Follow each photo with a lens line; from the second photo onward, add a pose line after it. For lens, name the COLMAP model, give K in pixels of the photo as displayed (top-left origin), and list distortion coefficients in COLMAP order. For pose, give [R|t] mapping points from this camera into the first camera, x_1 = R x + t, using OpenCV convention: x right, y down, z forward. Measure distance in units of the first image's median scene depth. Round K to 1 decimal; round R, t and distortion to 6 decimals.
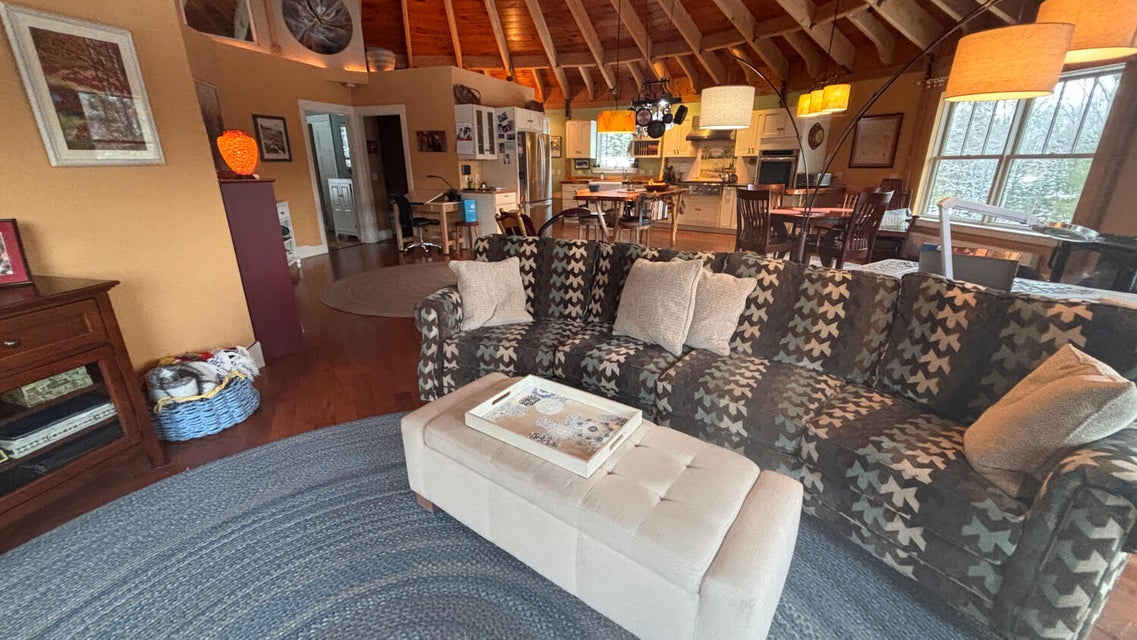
lens RADIAL K [[452.3, 0, 559.4], [0, 452.3, 319.4], [0, 0, 1]] dist [-0.022646, -0.000276]
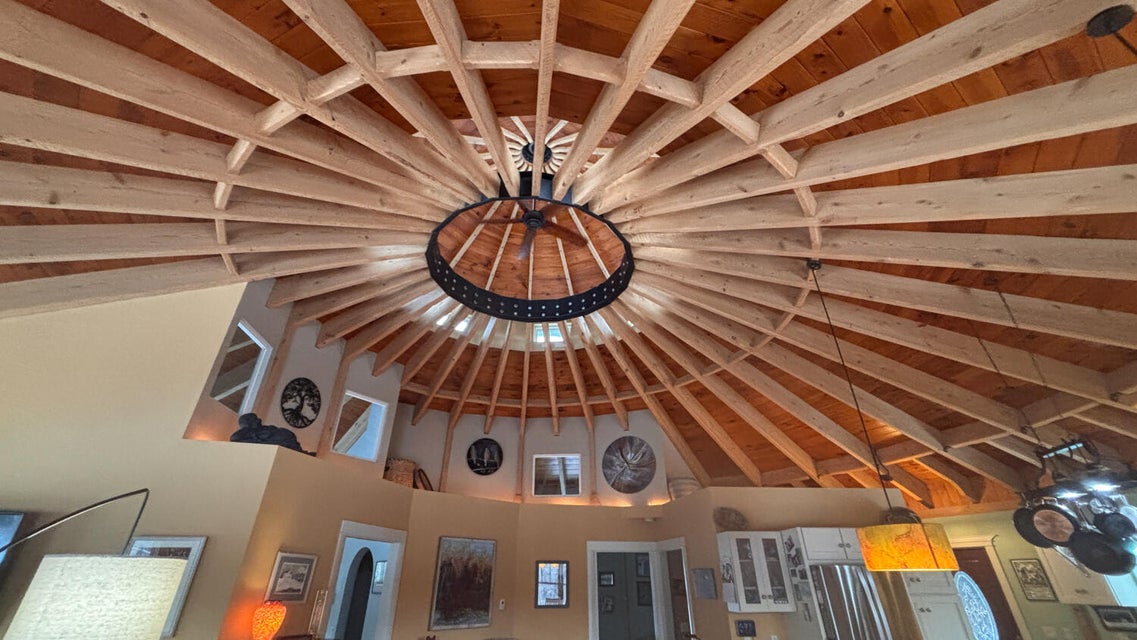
lens RADIAL K [[452.3, 0, 559.4], [0, 452.3, 319.4], [0, 0, 1]] dist [-0.022646, -0.000276]
pose [[0.503213, -0.436242, -0.745969, 0.364971], [-0.288376, 0.728974, -0.620835, -0.176948], [0.814626, 0.527532, 0.241027, 0.374030]]
